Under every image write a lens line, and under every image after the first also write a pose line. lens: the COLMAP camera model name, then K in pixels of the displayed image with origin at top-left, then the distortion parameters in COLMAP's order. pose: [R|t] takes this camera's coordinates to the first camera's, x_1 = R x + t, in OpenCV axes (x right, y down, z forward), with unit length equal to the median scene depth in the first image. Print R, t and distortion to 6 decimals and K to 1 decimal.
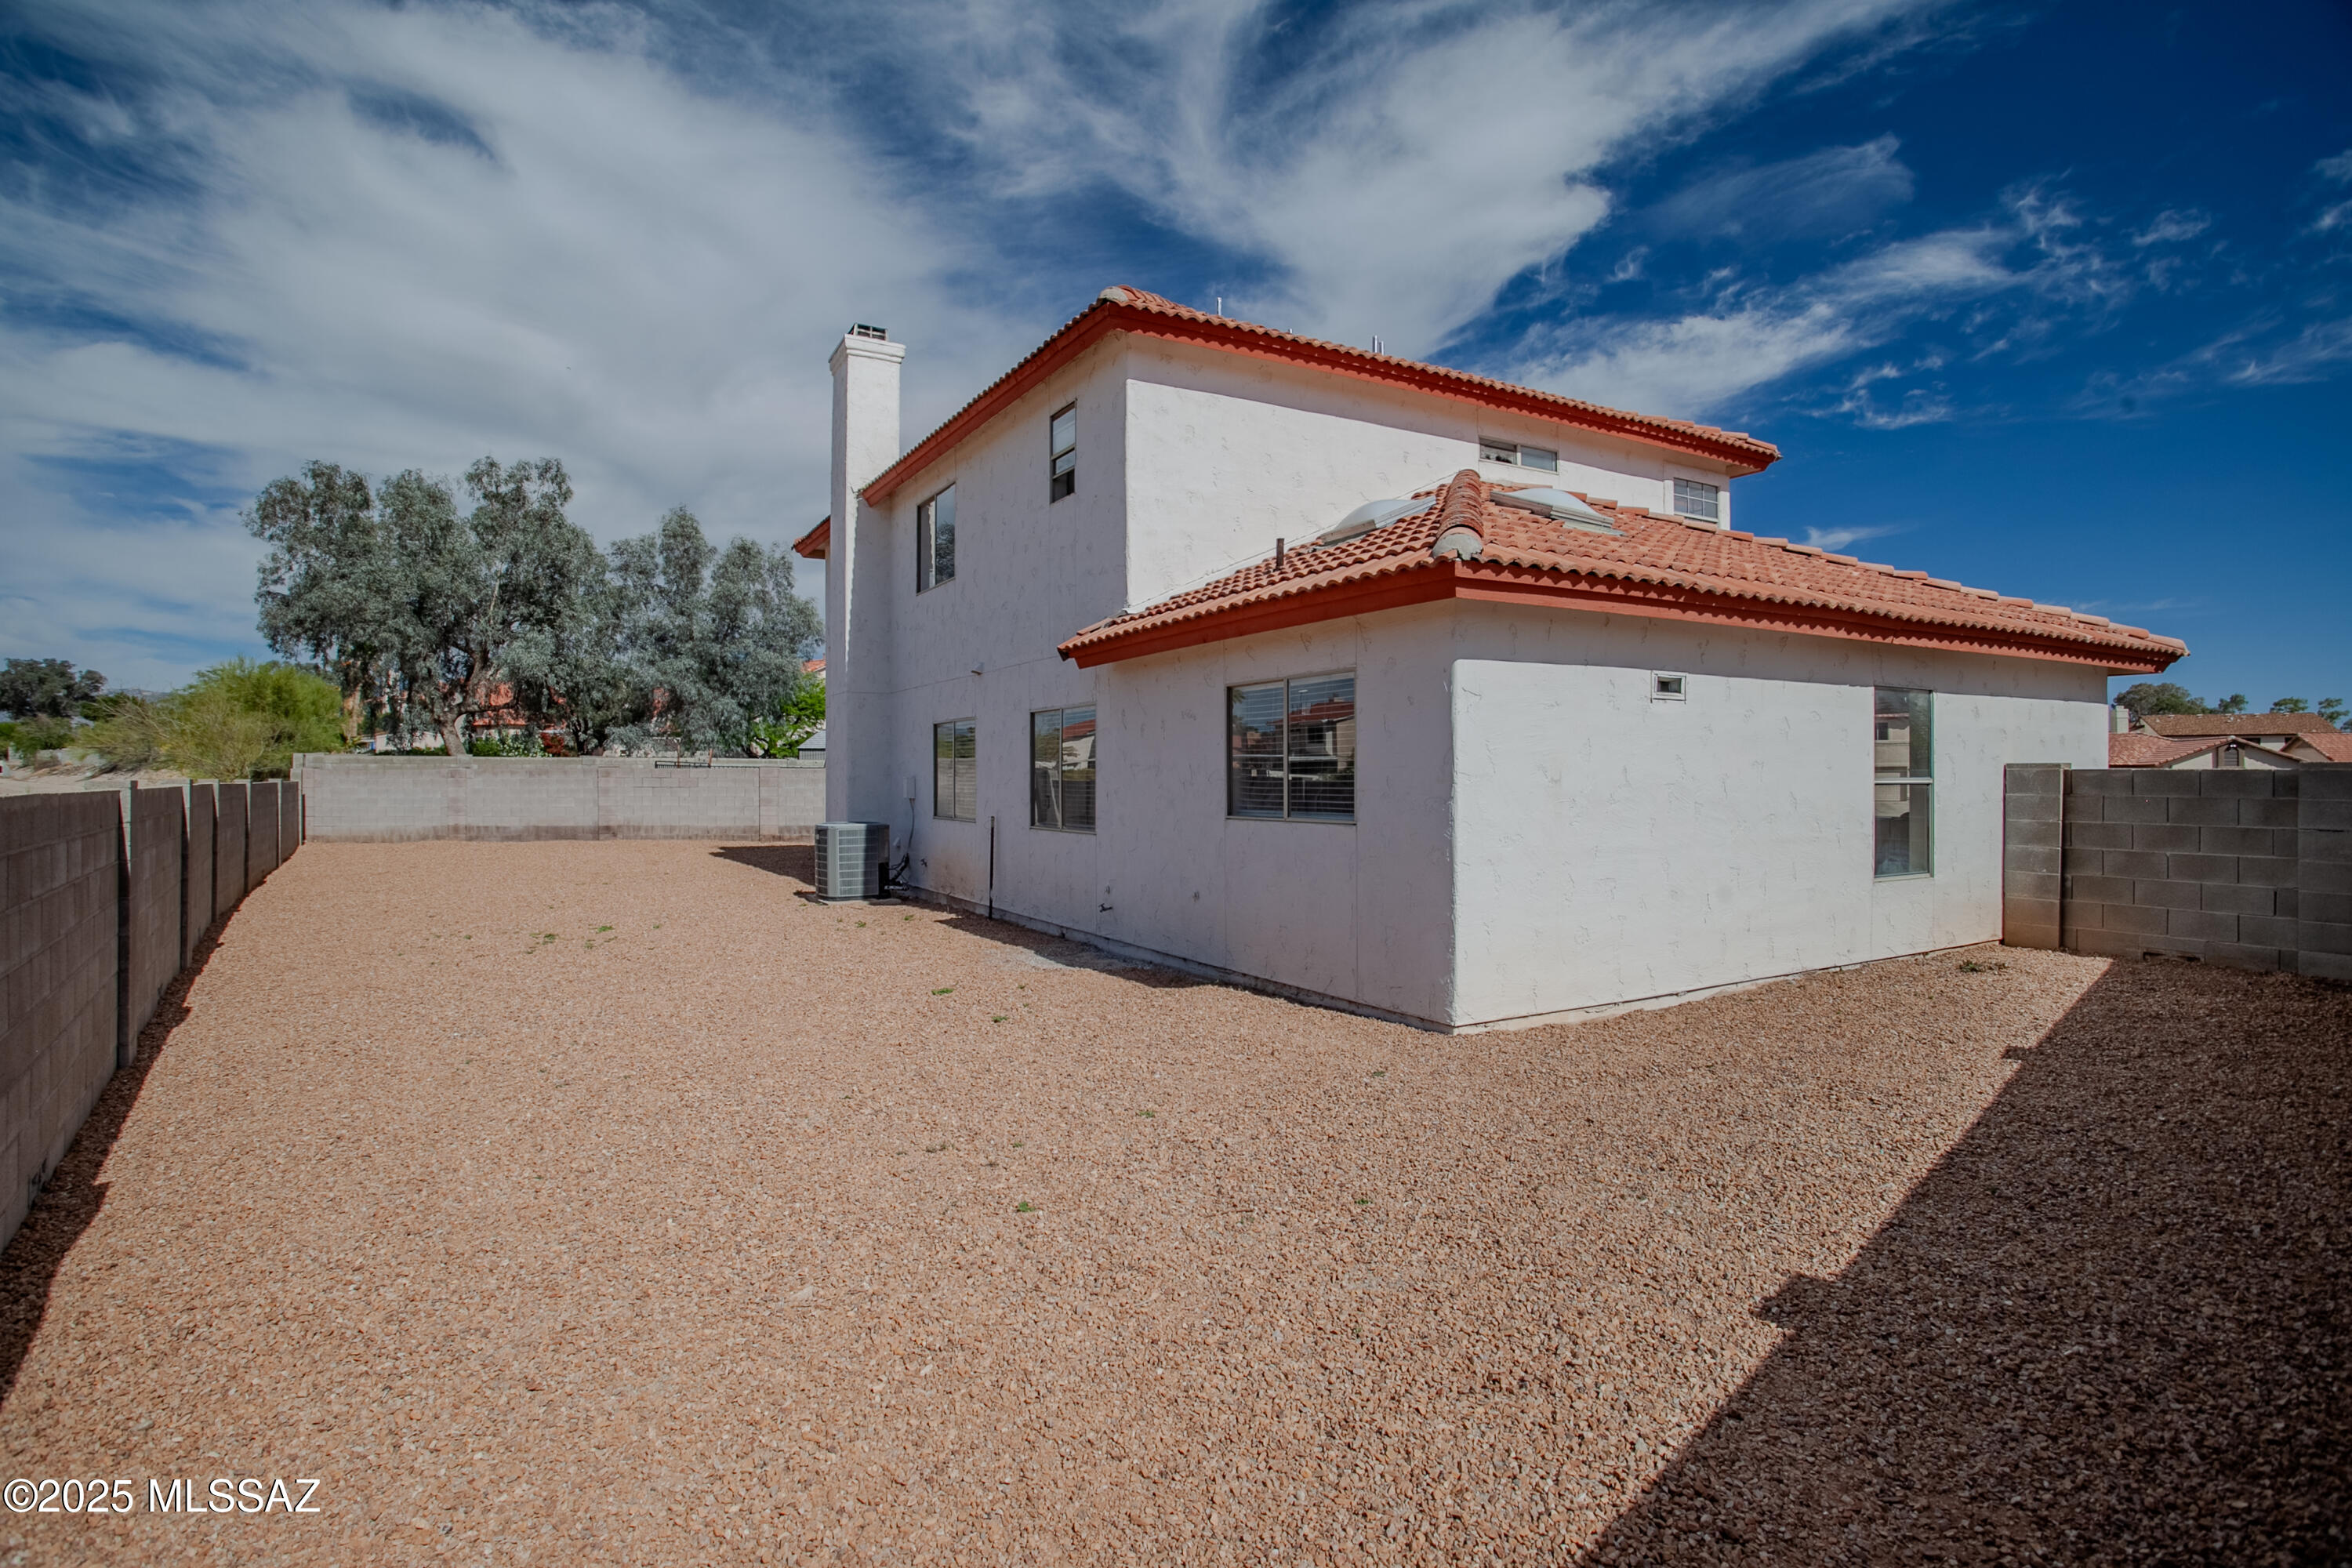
lens RADIAL K [[1152.8, 0, 1167.4], [0, 1152.8, 775.6], [0, 0, 1]] dist [-0.078866, 0.037027]
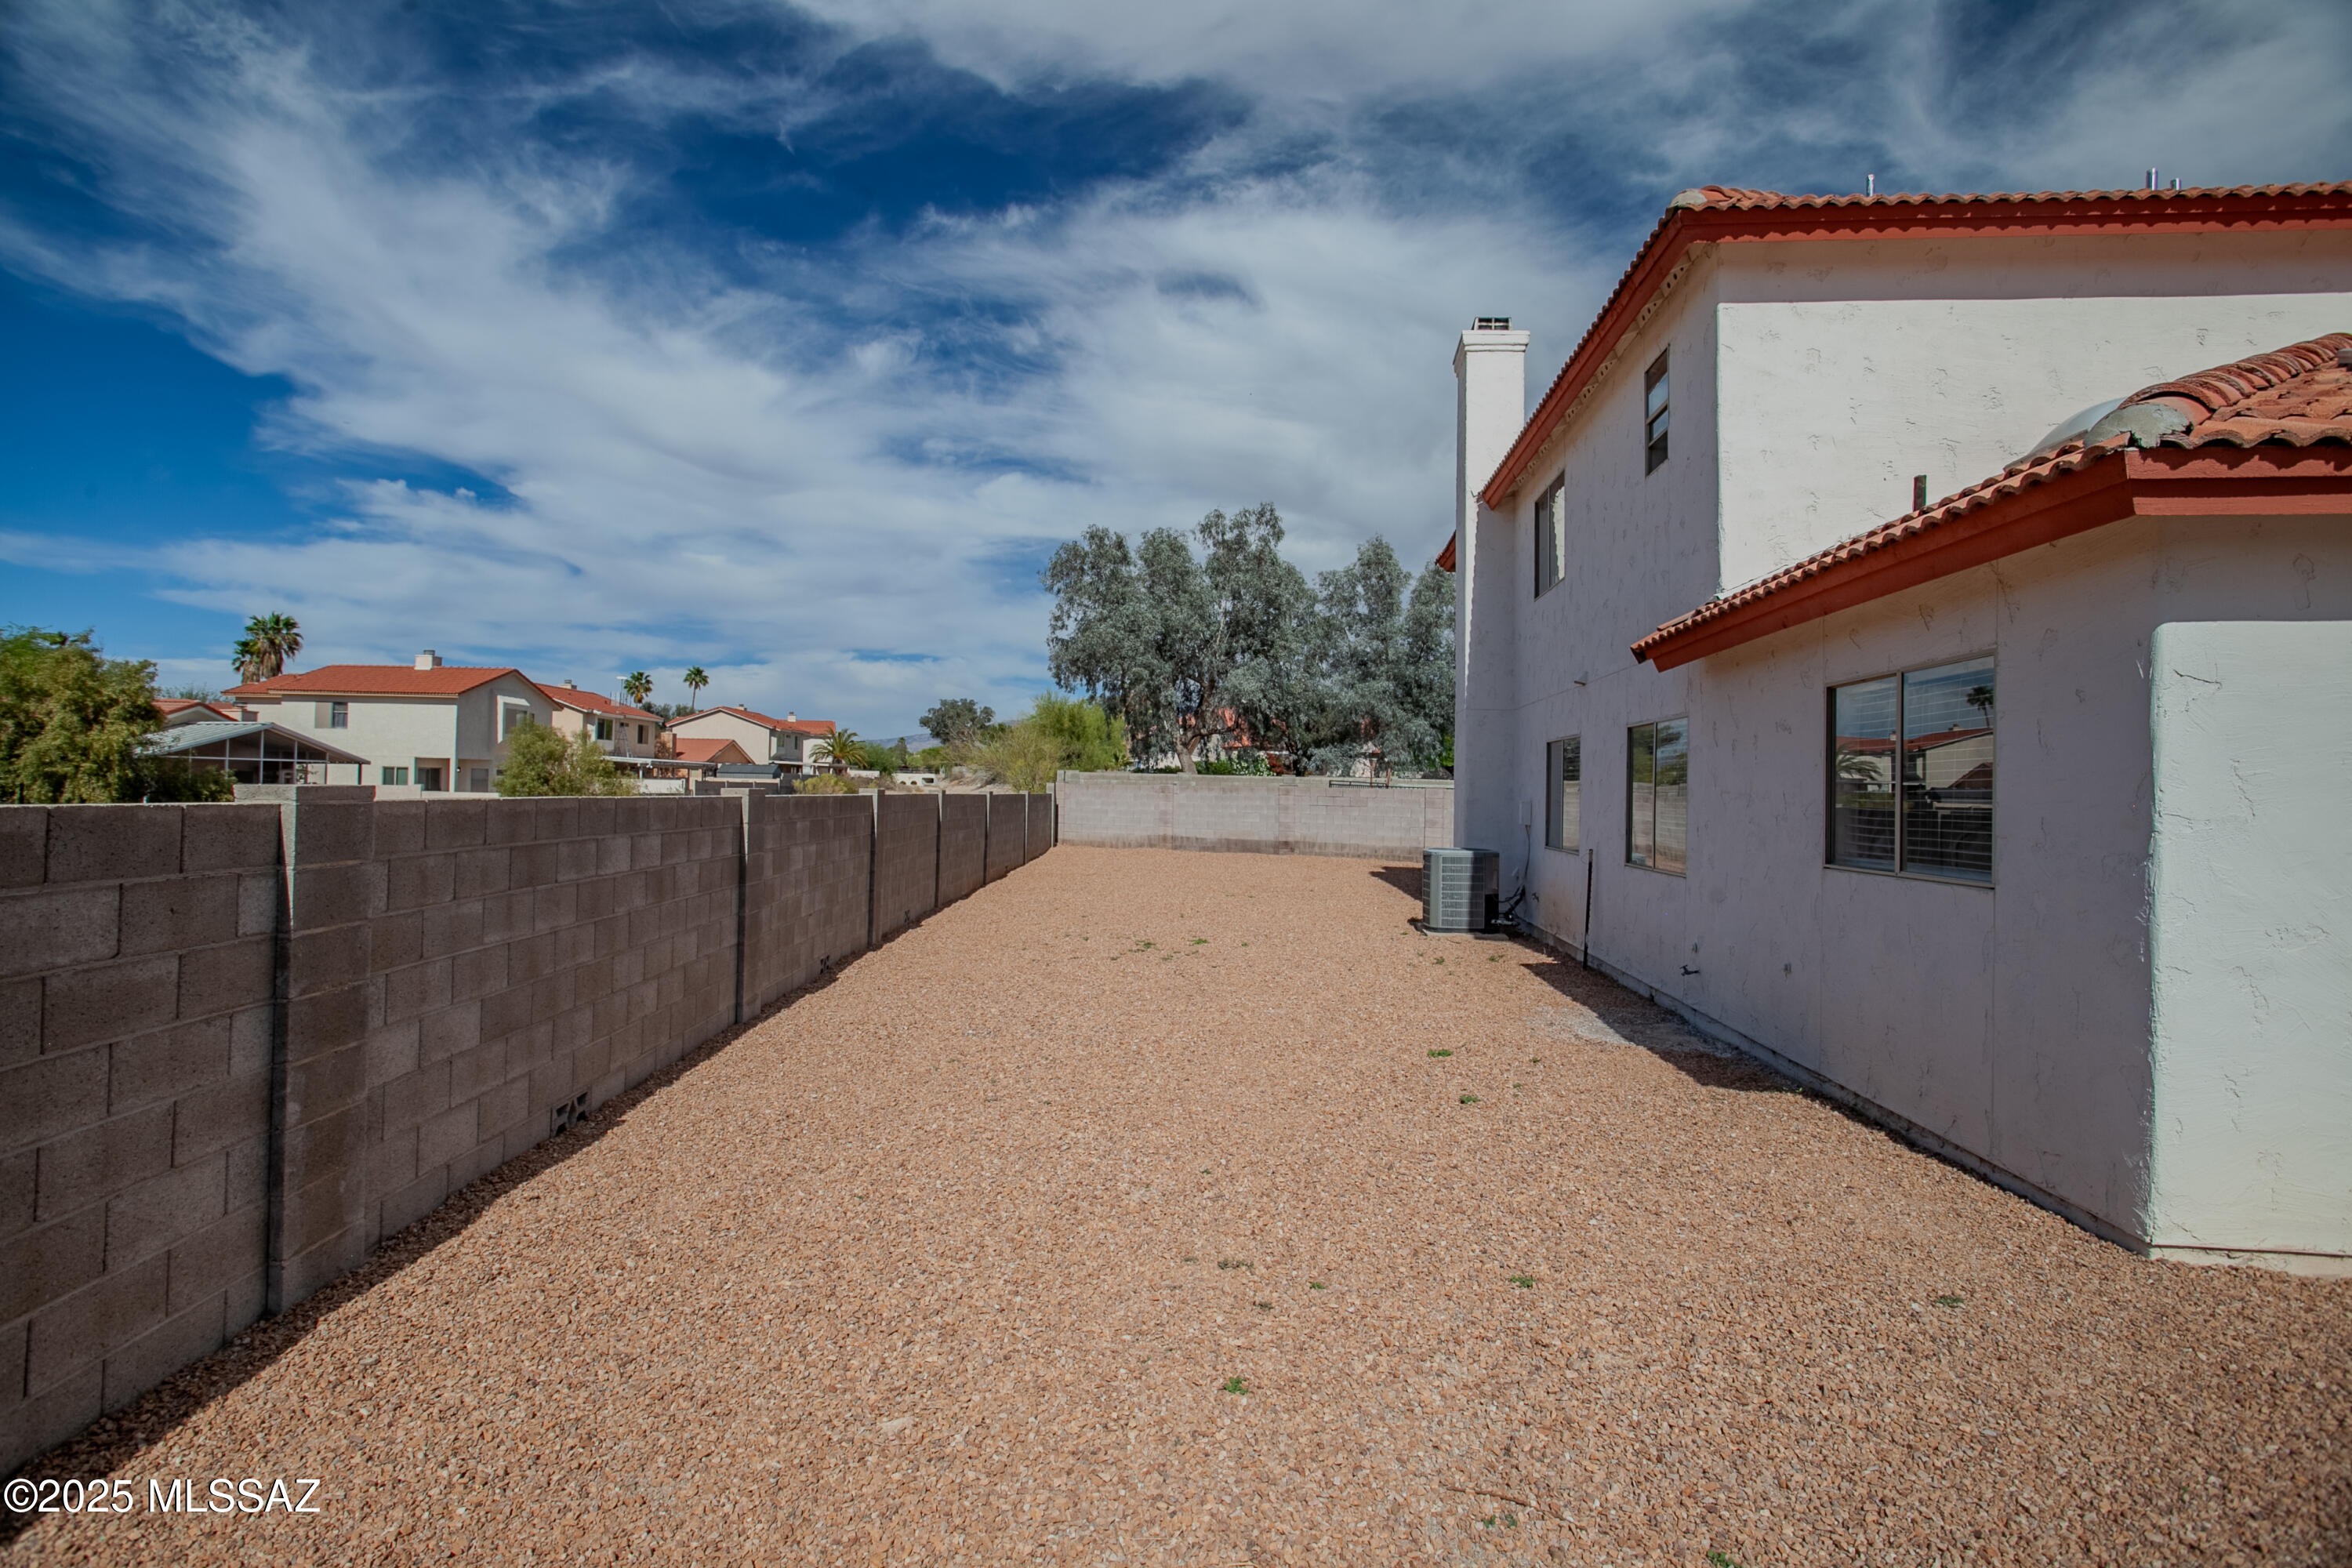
lens RADIAL K [[1152.8, 0, 1167.4], [0, 1152.8, 775.6], [0, 0, 1]] dist [-0.078866, 0.037027]
pose [[0.813458, 0.010103, -0.581536, 0.069377], [-0.021264, 0.999697, -0.012377, -0.001881], [0.581235, 0.022434, 0.813426, 0.097771]]
